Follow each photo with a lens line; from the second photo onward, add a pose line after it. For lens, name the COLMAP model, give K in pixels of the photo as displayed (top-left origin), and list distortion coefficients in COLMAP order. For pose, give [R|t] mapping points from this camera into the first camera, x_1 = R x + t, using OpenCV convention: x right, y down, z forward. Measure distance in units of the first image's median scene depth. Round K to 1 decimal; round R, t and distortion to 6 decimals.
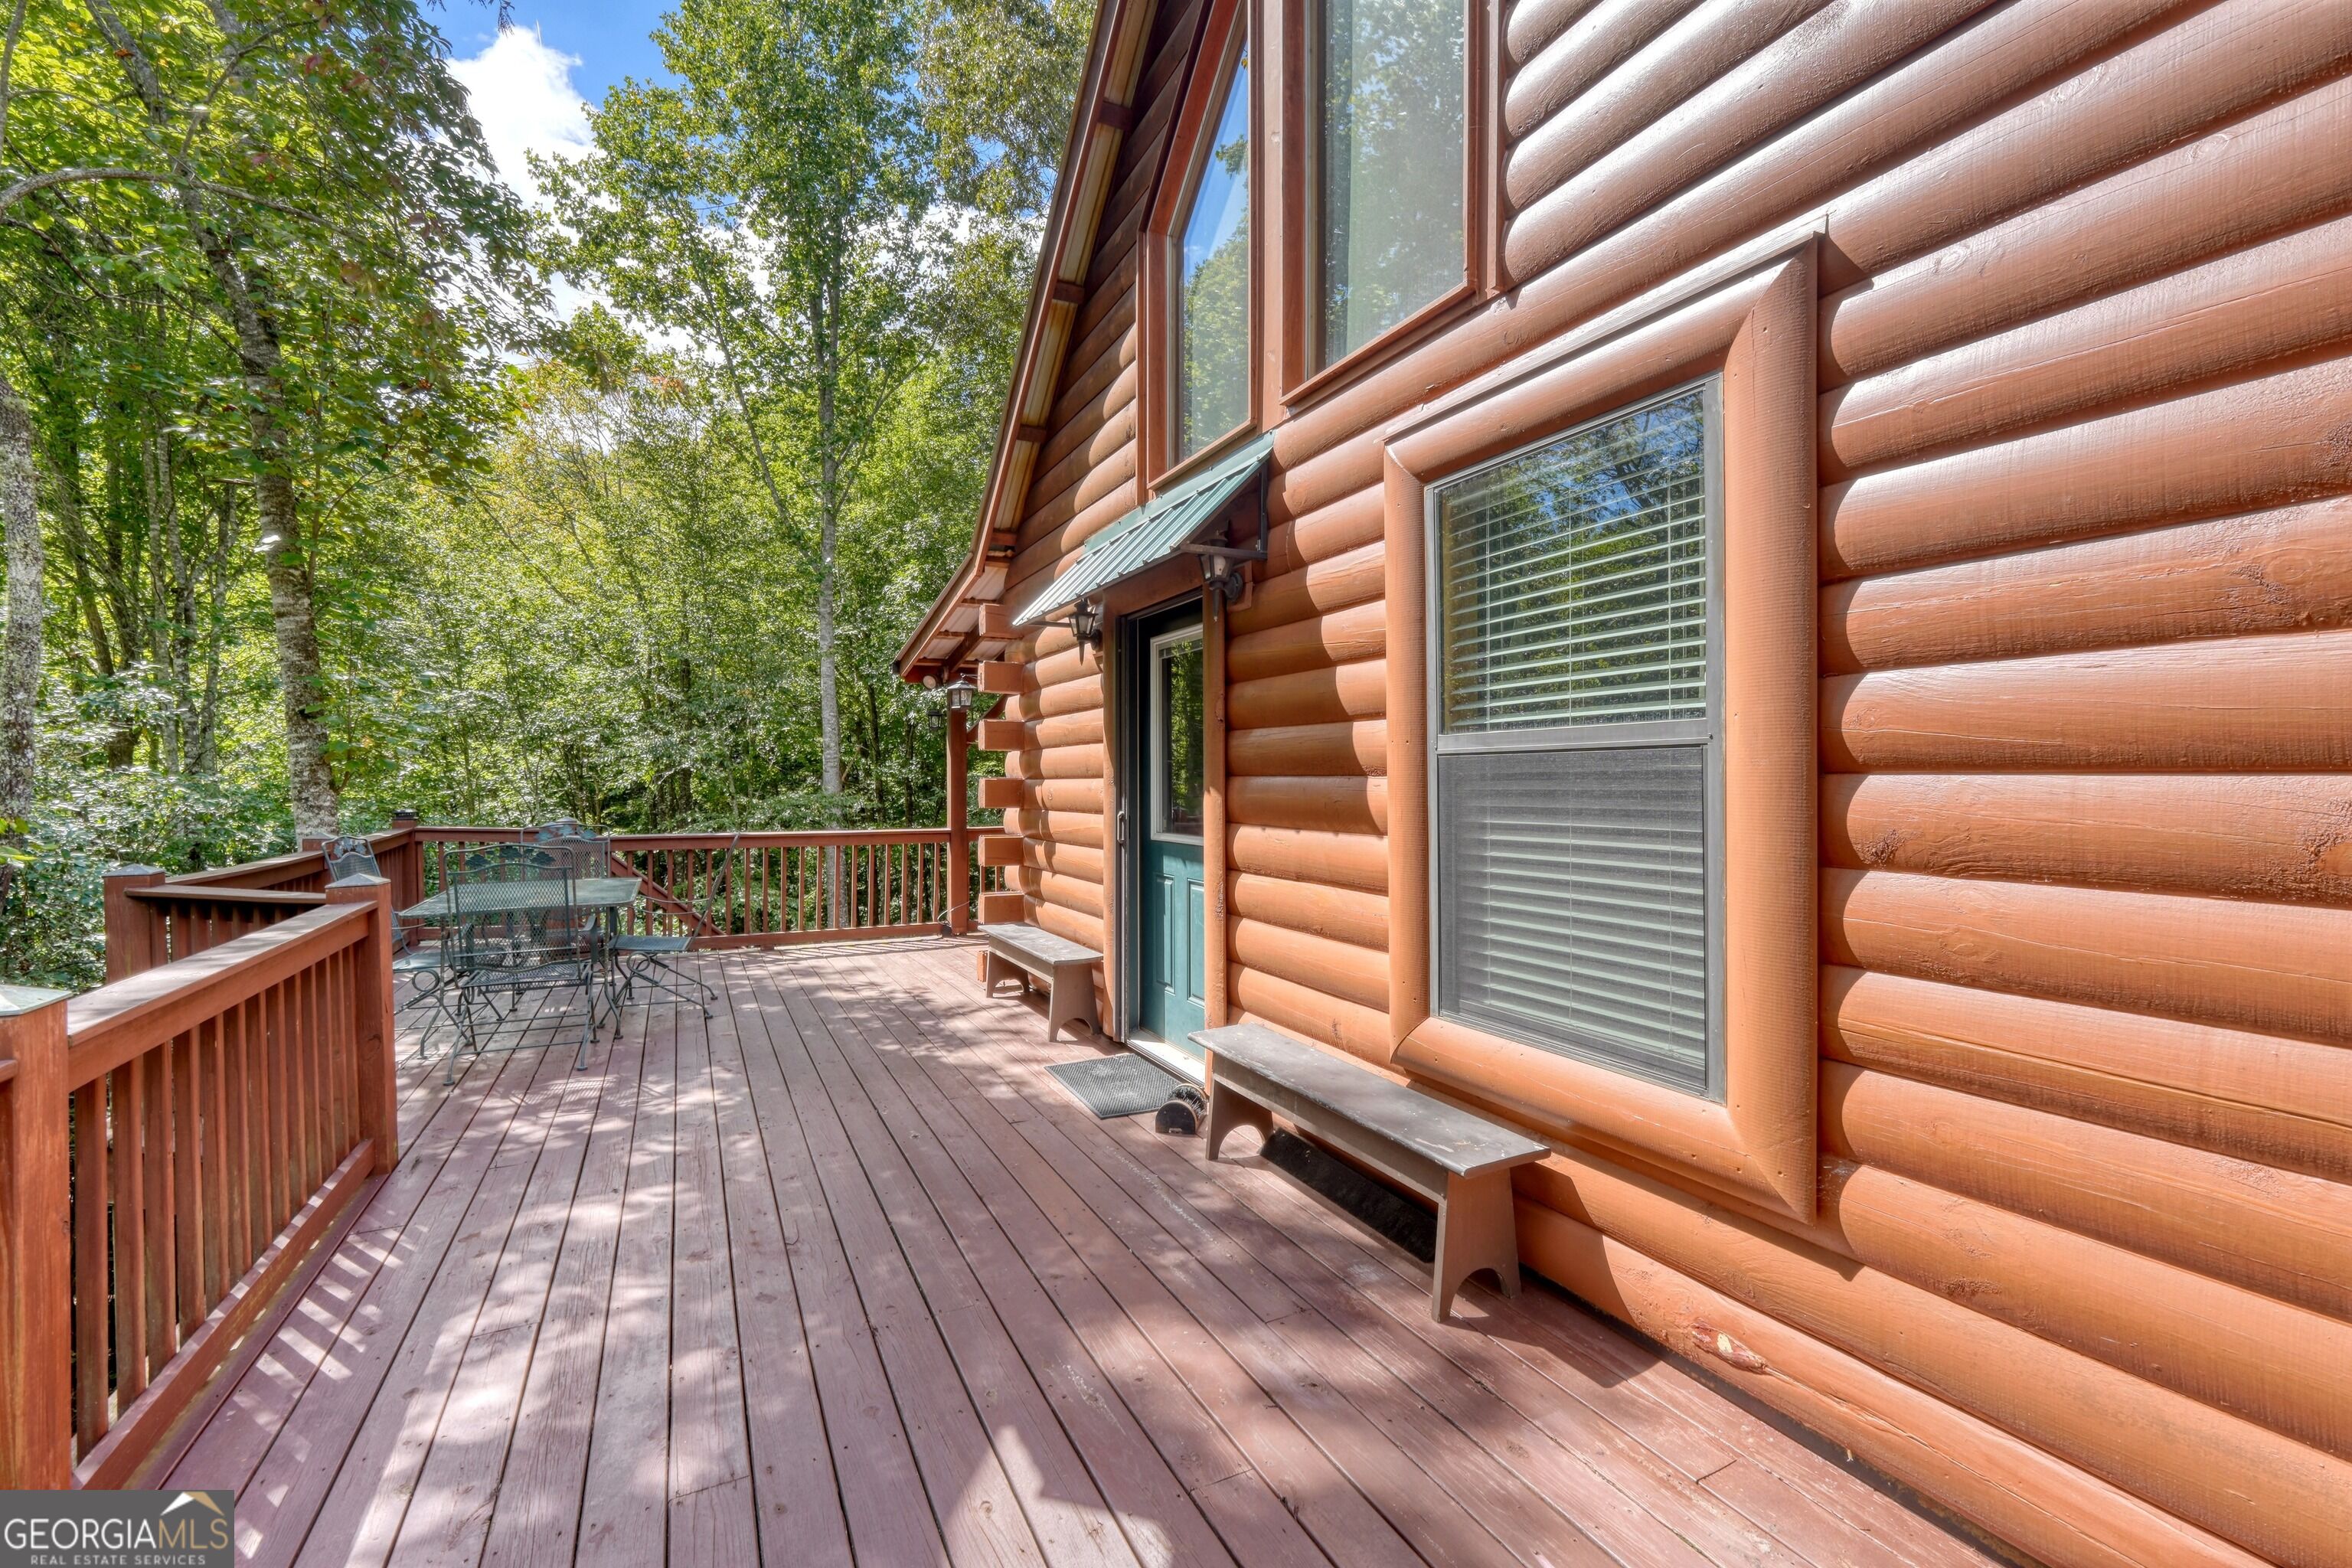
lens RADIAL K [[1008.7, 0, 1148.6], [0, 1008.7, 776.1], [0, 0, 1]] dist [0.021937, -0.000087]
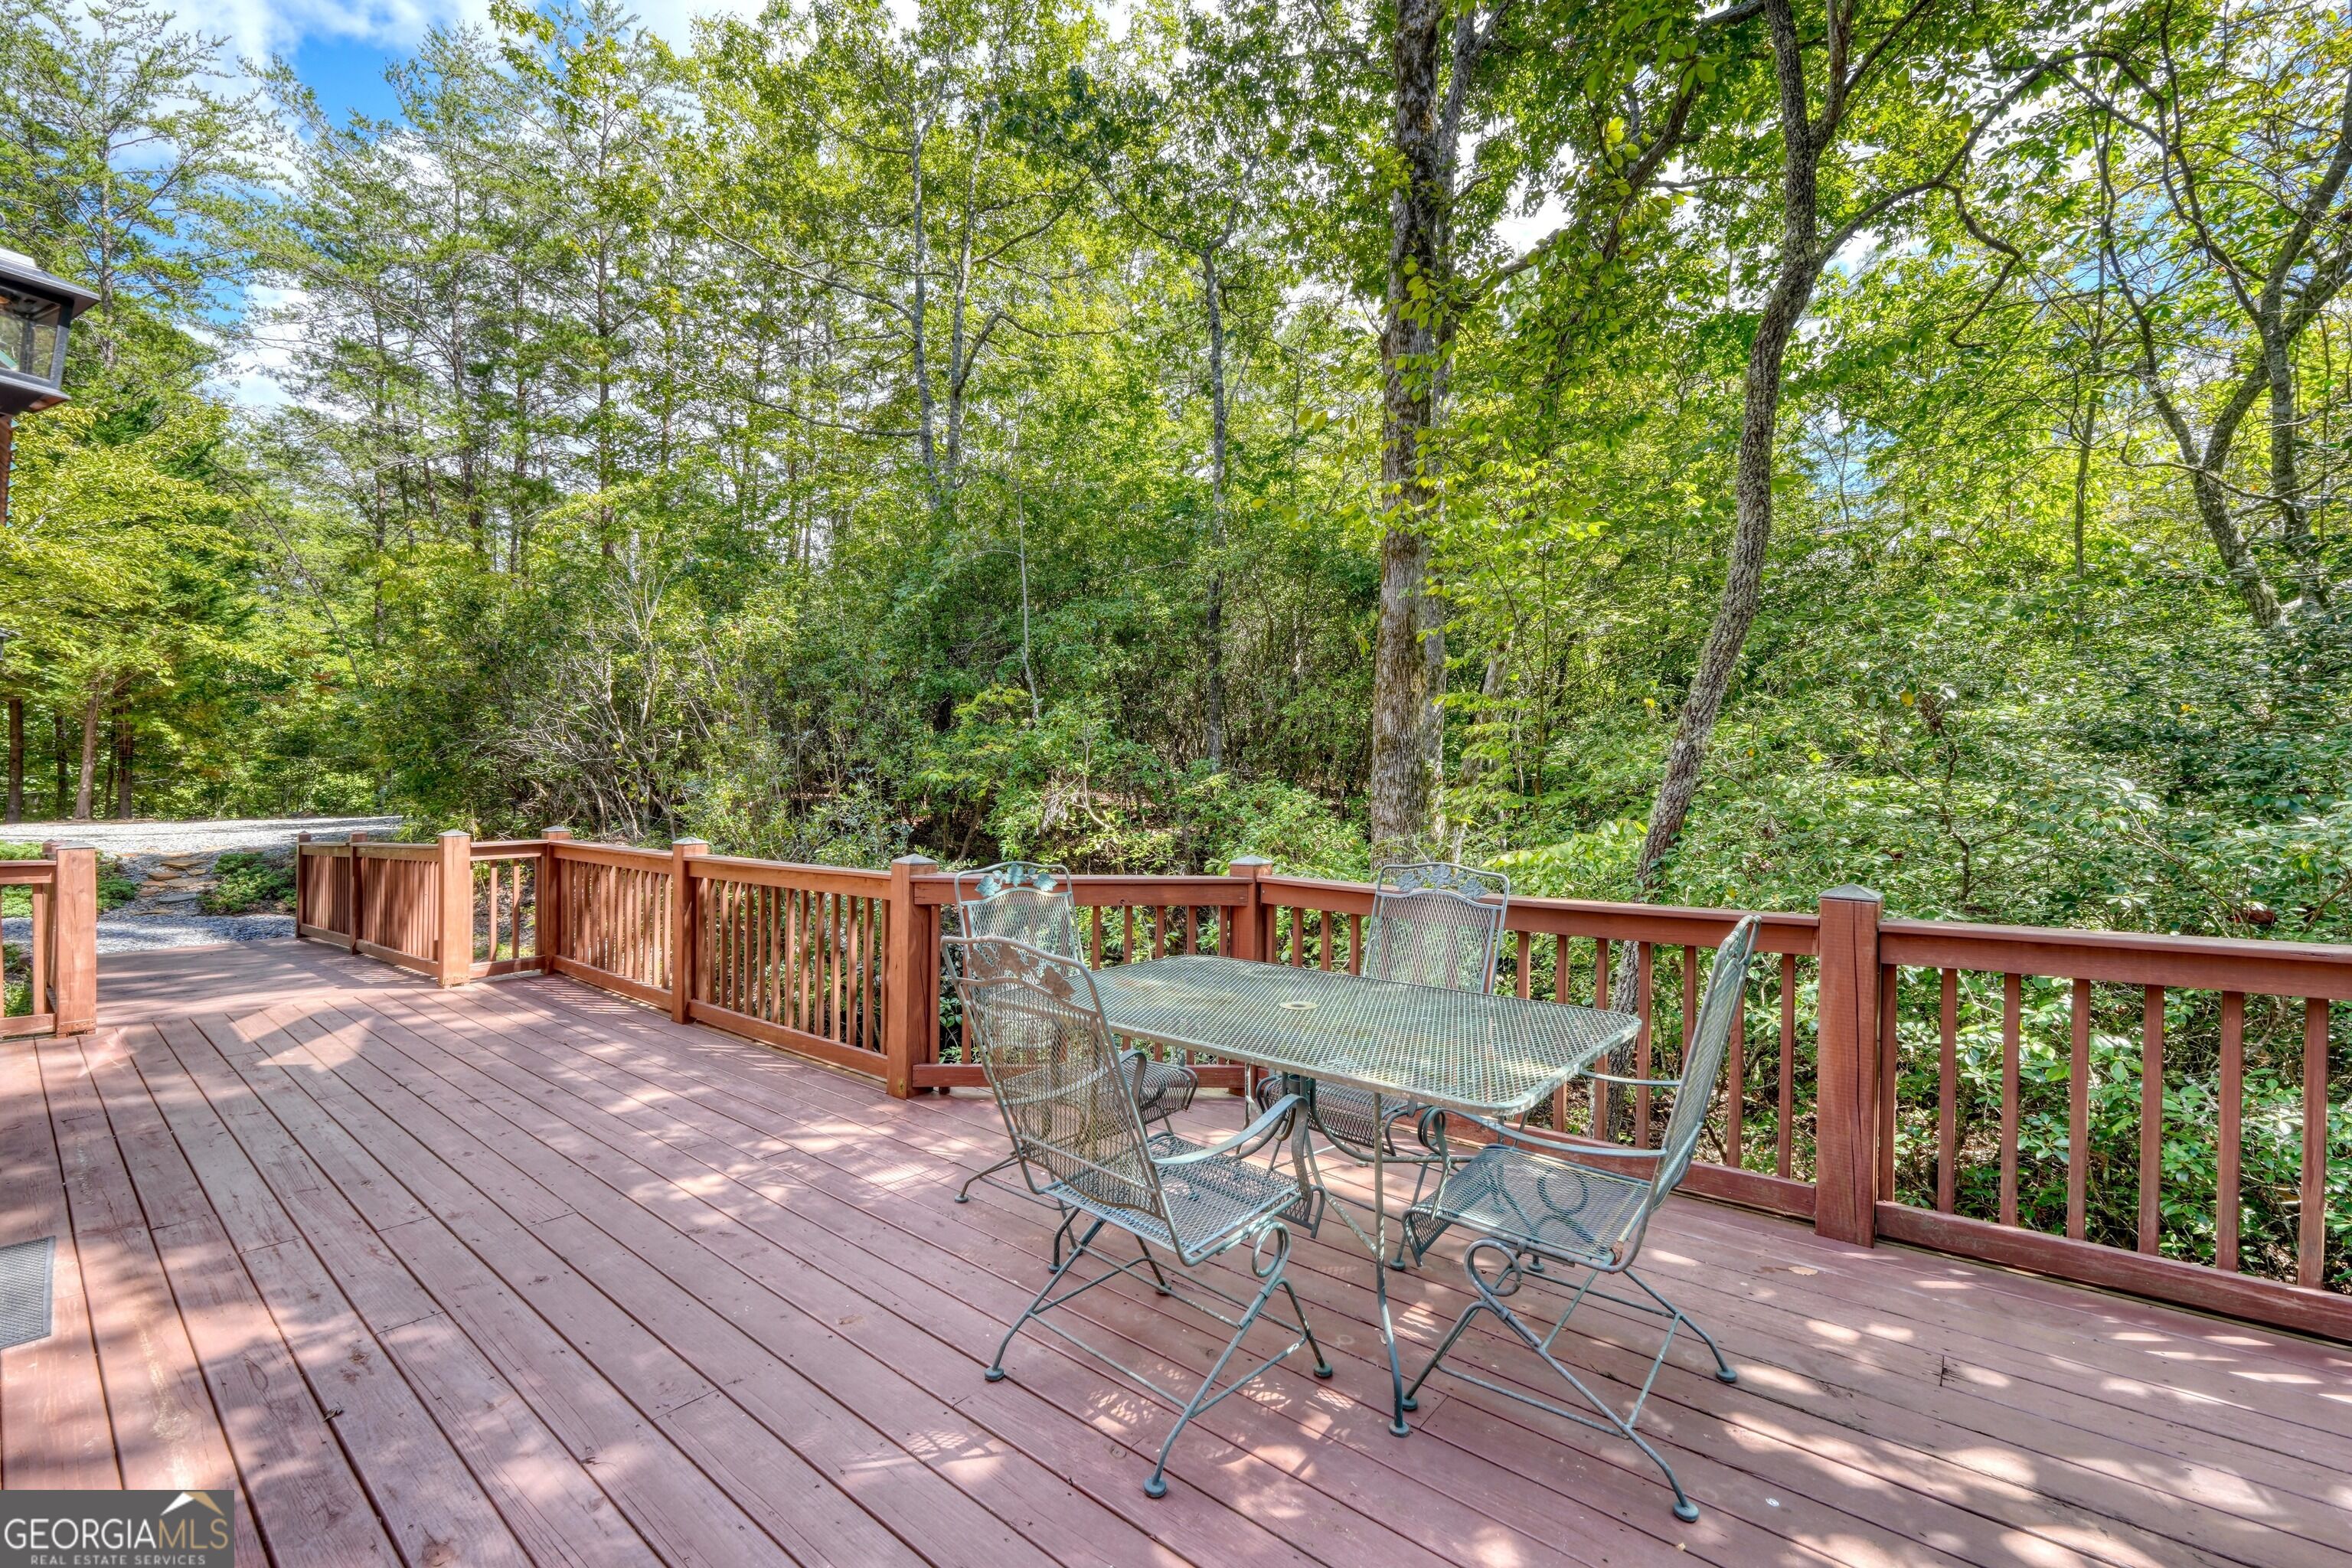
lens RADIAL K [[991.1, 0, 1167.7], [0, 991.1, 788.3], [0, 0, 1]] dist [-0.001173, -0.000221]
pose [[-0.906655, 0.005389, -0.421839, -0.109231], [0.003517, 0.999980, 0.005214, 0.002437], [0.421859, 0.003244, -0.906656, 0.448776]]
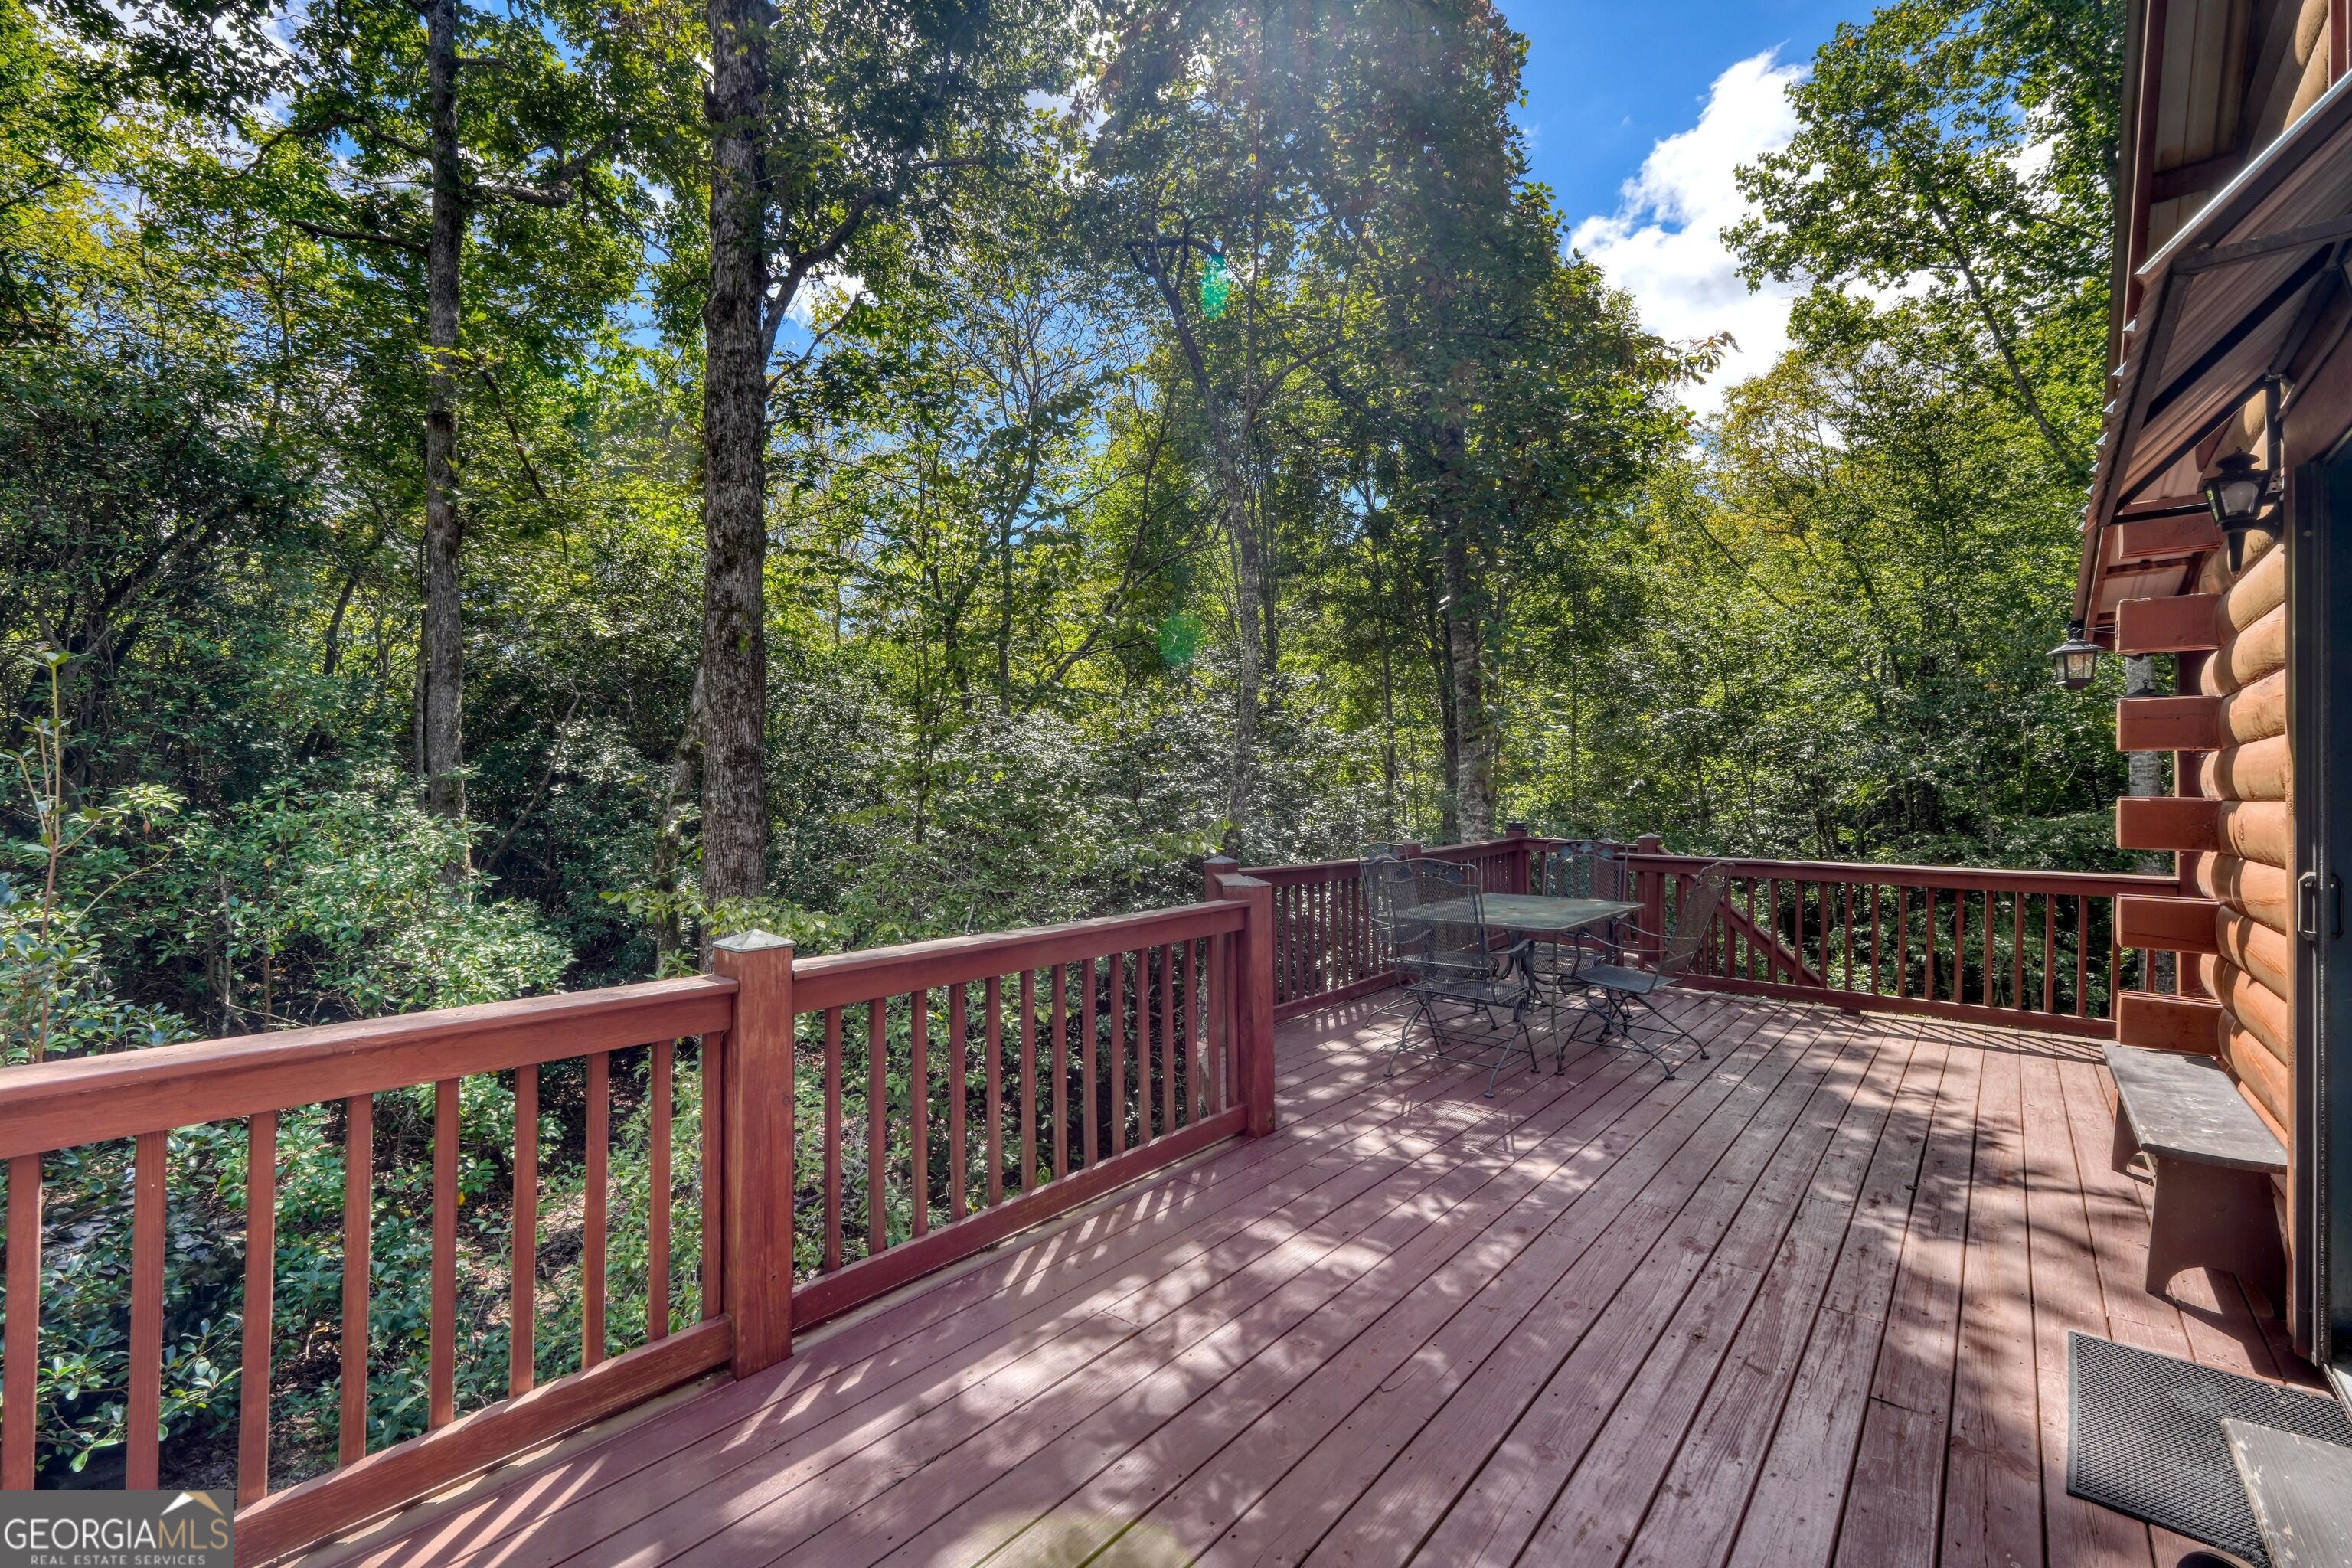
lens RADIAL K [[991.1, 0, 1167.7], [0, 991.1, 788.3], [0, 0, 1]] dist [-0.001173, -0.000221]
pose [[0.417265, 0.001338, -0.908784, 0.045658], [-0.001638, 0.999998, 0.000720, -0.001346], [0.908784, 0.001189, 0.417266, 0.089959]]
